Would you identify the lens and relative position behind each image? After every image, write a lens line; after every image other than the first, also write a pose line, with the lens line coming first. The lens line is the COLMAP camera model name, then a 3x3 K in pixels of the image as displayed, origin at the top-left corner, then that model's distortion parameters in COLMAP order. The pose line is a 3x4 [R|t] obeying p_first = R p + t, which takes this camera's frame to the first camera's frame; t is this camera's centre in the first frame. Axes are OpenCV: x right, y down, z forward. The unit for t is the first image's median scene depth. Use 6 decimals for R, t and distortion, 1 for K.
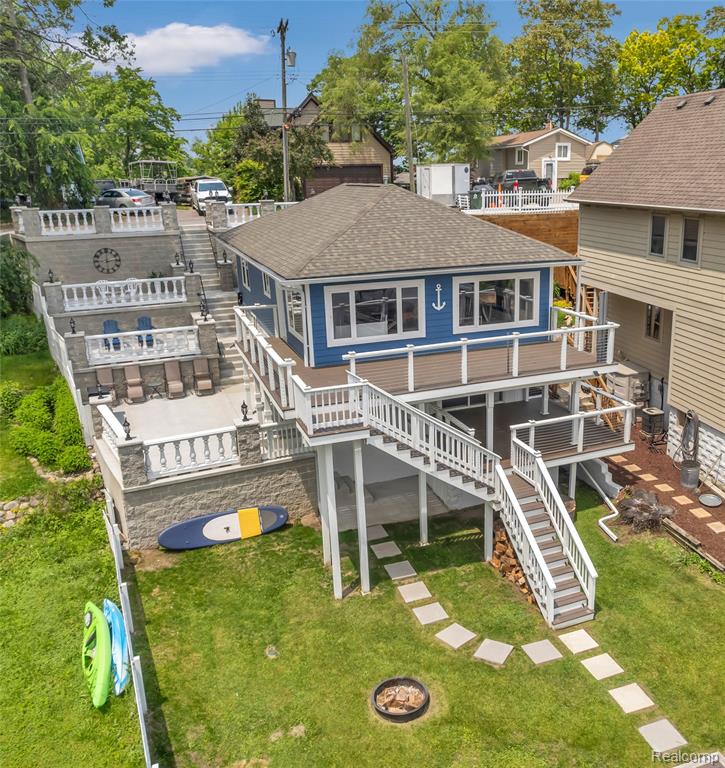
lens RADIAL K [[763.2, 0, 439.0], [0, 763.2, 401.8], [0, 0, 1]] dist [-0.047523, 0.000000]
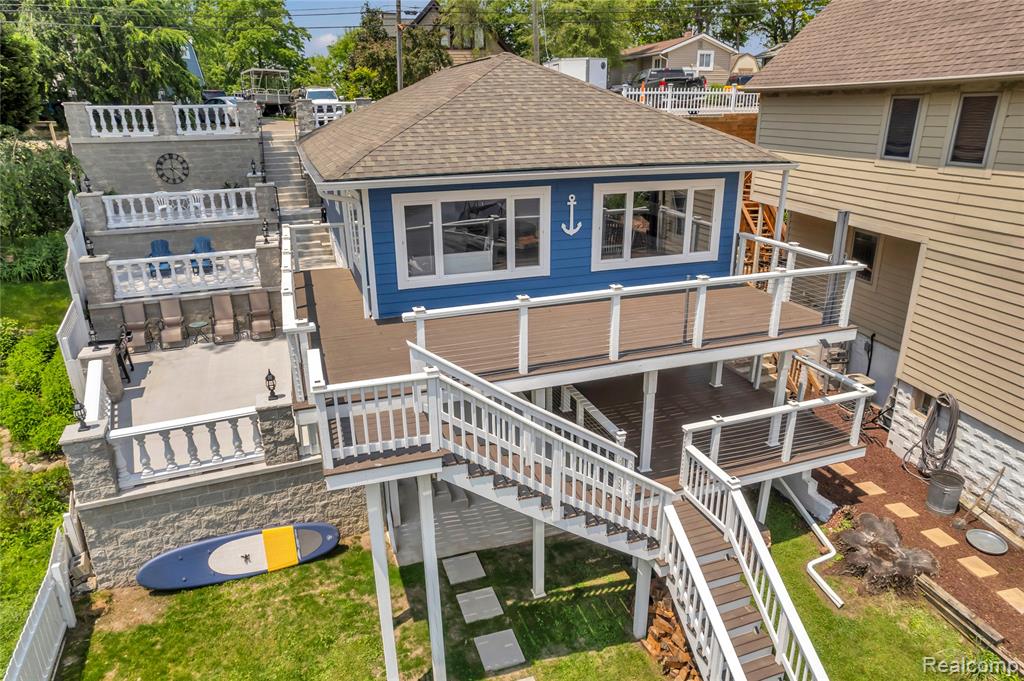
lens RADIAL K [[675.7, 0, 509.7], [0, 675.7, 346.7], [0, 0, 1]] dist [-0.073194, 0.066698]
pose [[0.997021, 0.028332, -0.071742, -0.008701], [-0.024798, 0.998457, 0.049681, -0.052040], [0.073039, -0.047754, 0.996185, 0.417749]]
